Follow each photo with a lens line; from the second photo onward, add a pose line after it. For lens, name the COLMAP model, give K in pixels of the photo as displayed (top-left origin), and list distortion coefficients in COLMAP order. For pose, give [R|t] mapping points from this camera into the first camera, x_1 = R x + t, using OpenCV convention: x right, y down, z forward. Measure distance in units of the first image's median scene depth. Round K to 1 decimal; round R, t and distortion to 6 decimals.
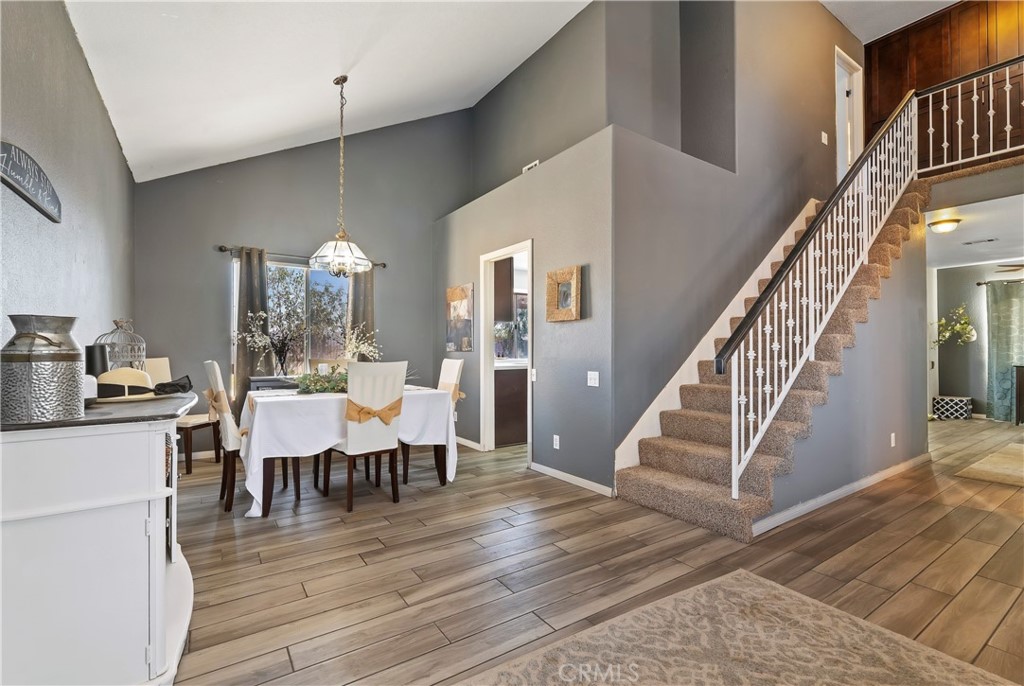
lens RADIAL K [[465.5, 0, 512.0], [0, 465.5, 343.0], [0, 0, 1]] dist [0.000025, -0.000009]
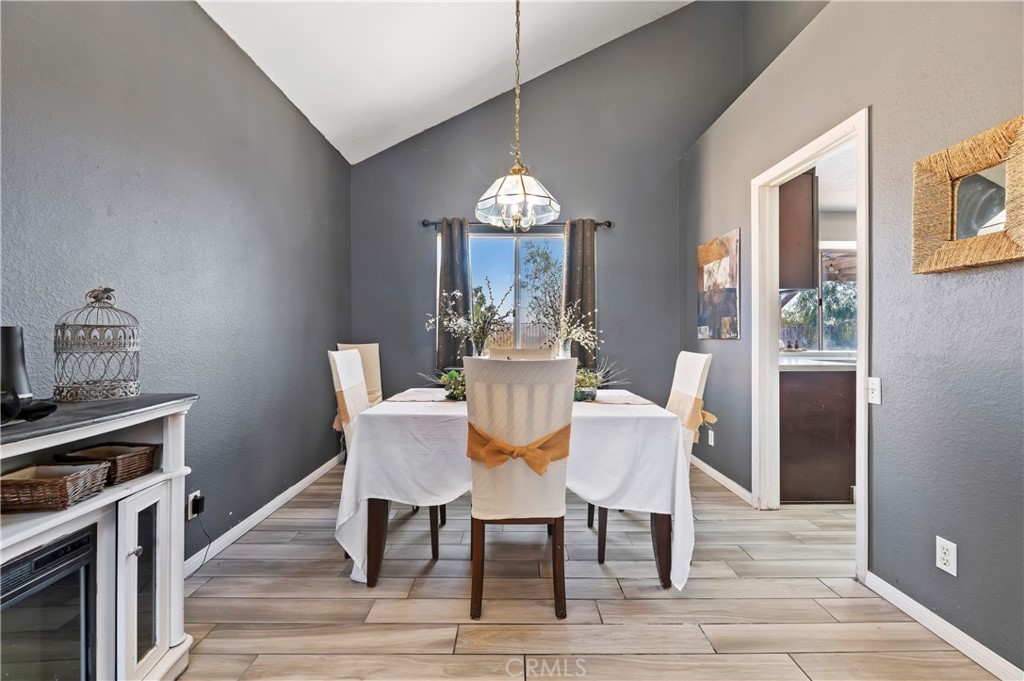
lens RADIAL K [[438.3, 0, 511.7], [0, 438.3, 333.1], [0, 0, 1]] dist [-0.001928, -0.000405]
pose [[0.827104, 0.000639, -0.562049, -0.007420], [0.003207, 0.999978, 0.005857, 0.006054], [0.562040, -0.006646, 0.827083, 0.390399]]
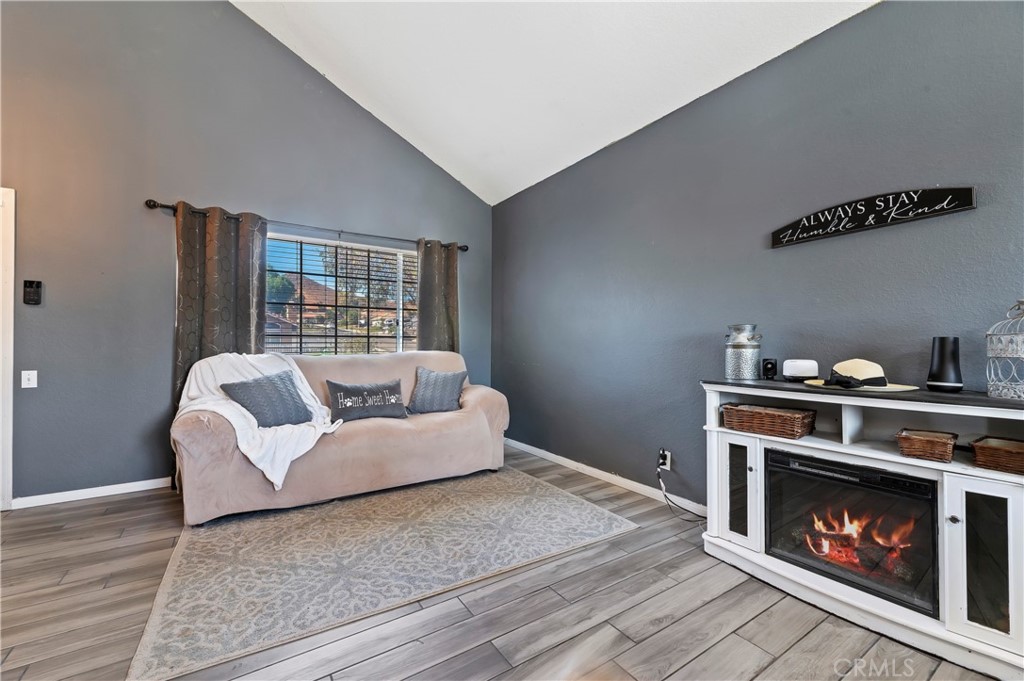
lens RADIAL K [[428.4, 0, 512.0], [0, 428.4, 340.5], [0, 0, 1]] dist [-0.001979, -0.000154]
pose [[-0.999449, 0.002811, 0.033060, -0.028724], [0.002002, 0.999699, -0.024472, 0.014894], [-0.033119, -0.024393, -0.999154, 0.838380]]
